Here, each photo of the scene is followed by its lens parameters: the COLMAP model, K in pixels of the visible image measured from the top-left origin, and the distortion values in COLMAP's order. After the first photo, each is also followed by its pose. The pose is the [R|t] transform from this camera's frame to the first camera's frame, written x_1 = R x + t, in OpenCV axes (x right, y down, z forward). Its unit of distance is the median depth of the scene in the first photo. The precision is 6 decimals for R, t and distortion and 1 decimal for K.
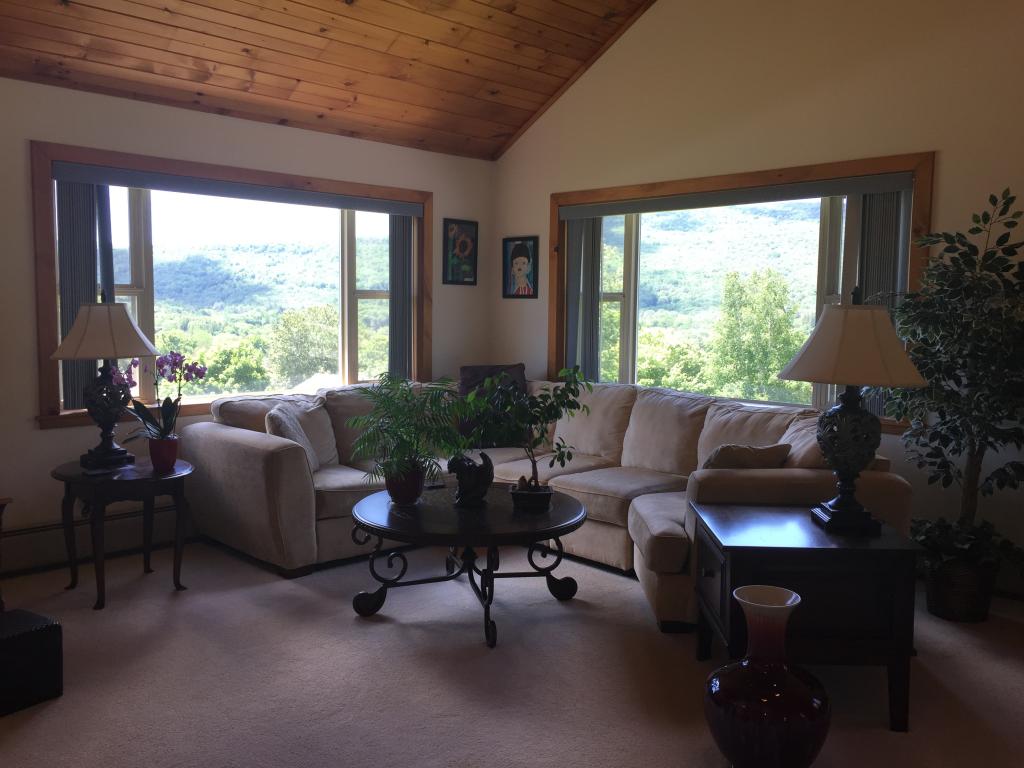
lens RADIAL K [[883.5, 0, 511.3], [0, 883.5, 375.8], [0, 0, 1]] dist [0.081529, -0.106445]
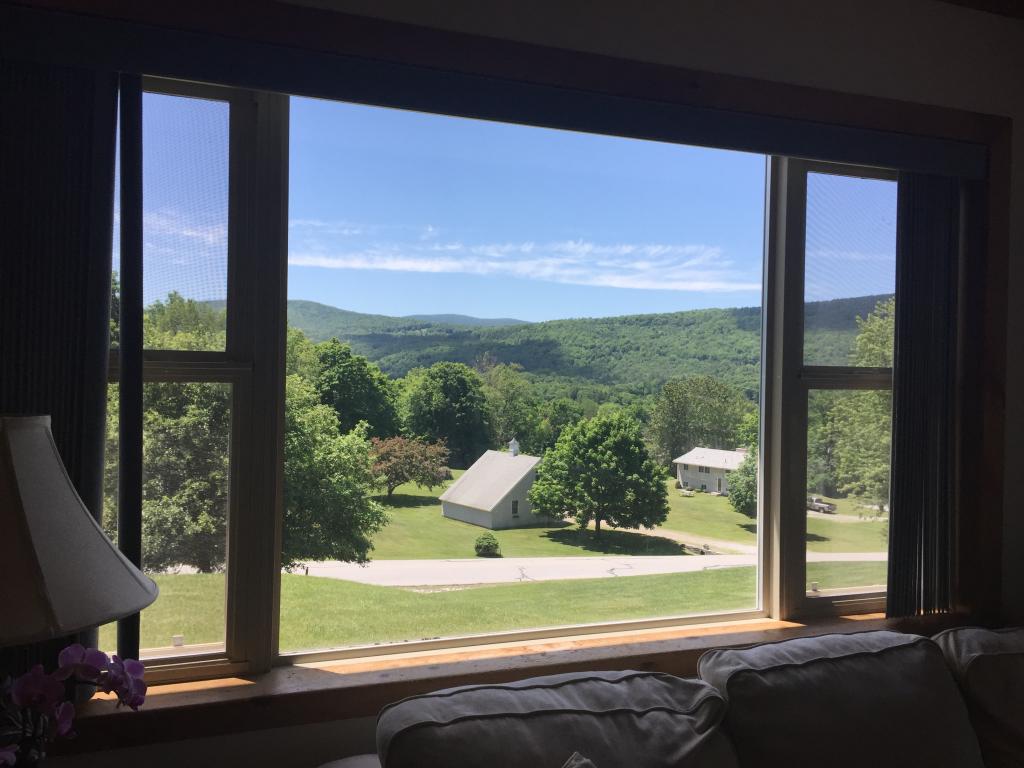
lens RADIAL K [[883.5, 0, 511.3], [0, 883.5, 360.1], [0, 0, 1]] dist [0.081529, -0.106445]
pose [[0.911932, 0.003714, -0.410324, -0.129144], [-0.043782, 0.995132, -0.088295, -0.058525], [0.407998, 0.098484, 0.907655, 0.577077]]
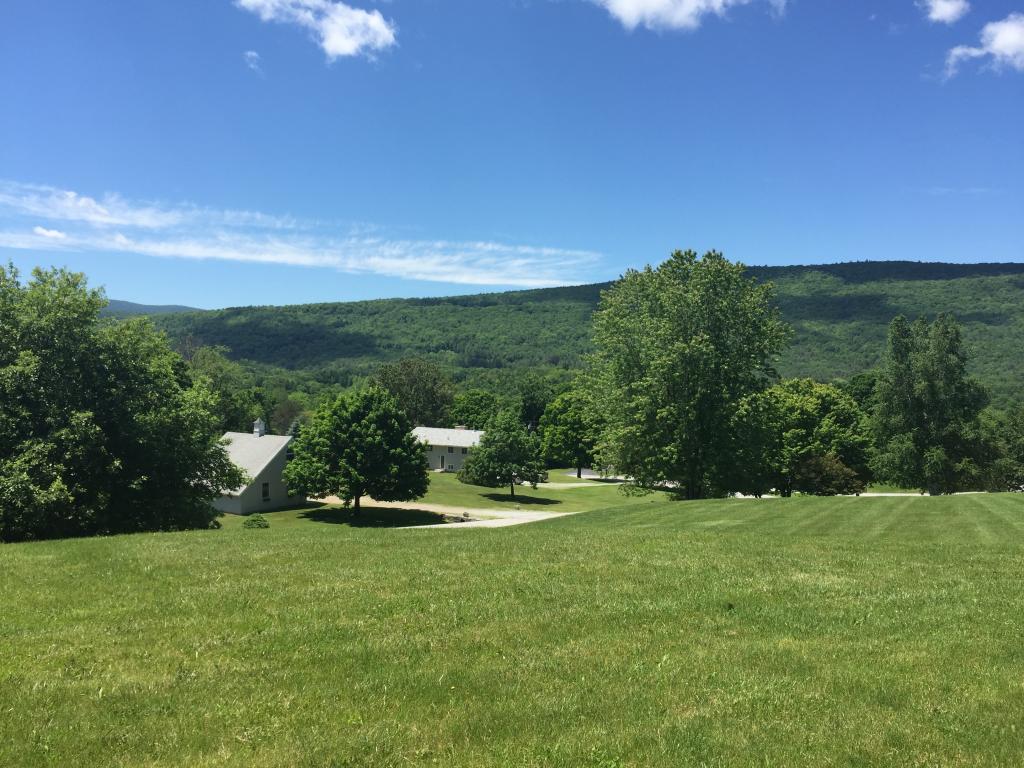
lens RADIAL K [[883.5, 0, 509.1], [0, 883.5, 359.9], [0, 0, 1]] dist [0.081529, -0.106445]
pose [[0.997551, -0.000159, -0.069942, -1.042060], [-0.005836, 0.996322, -0.085490, 0.147831], [0.069698, 0.085689, 0.993881, 0.500158]]
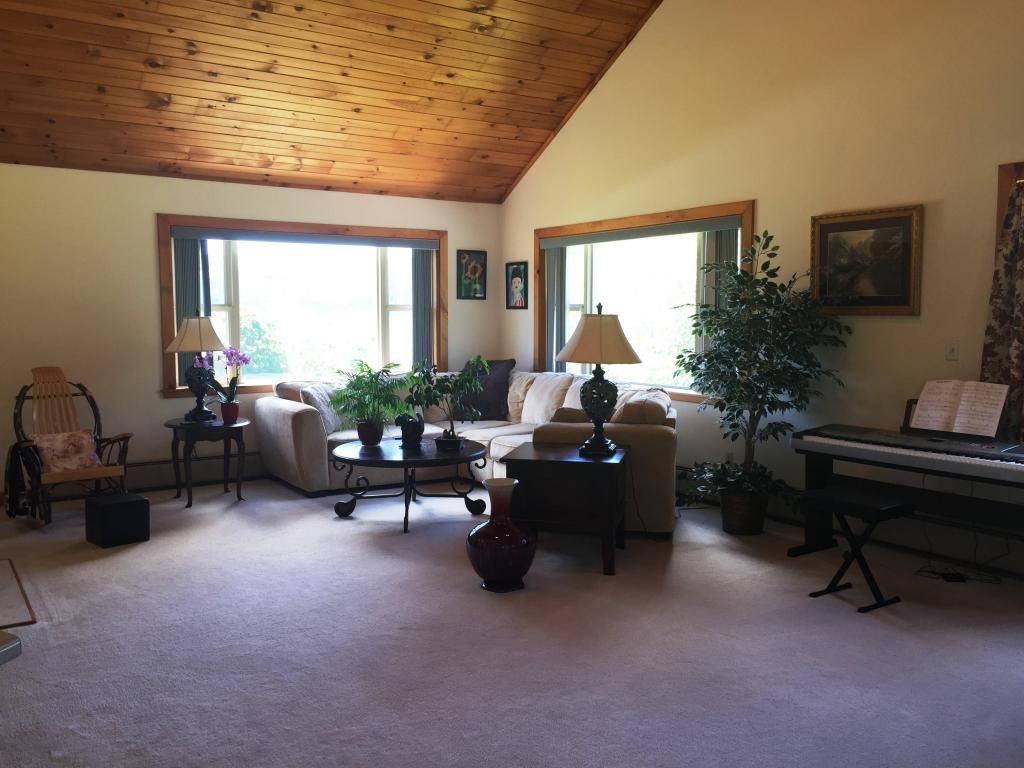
lens RADIAL K [[883.5, 0, 507.3], [0, 883.5, 381.3], [0, 0, 1]] dist [0.081529, -0.106445]
pose [[0.979515, 0.004338, -0.201324, 0.276031], [-0.004917, 0.999985, -0.002380, 0.023090], [0.201311, 0.003321, 0.979522, -0.296385]]
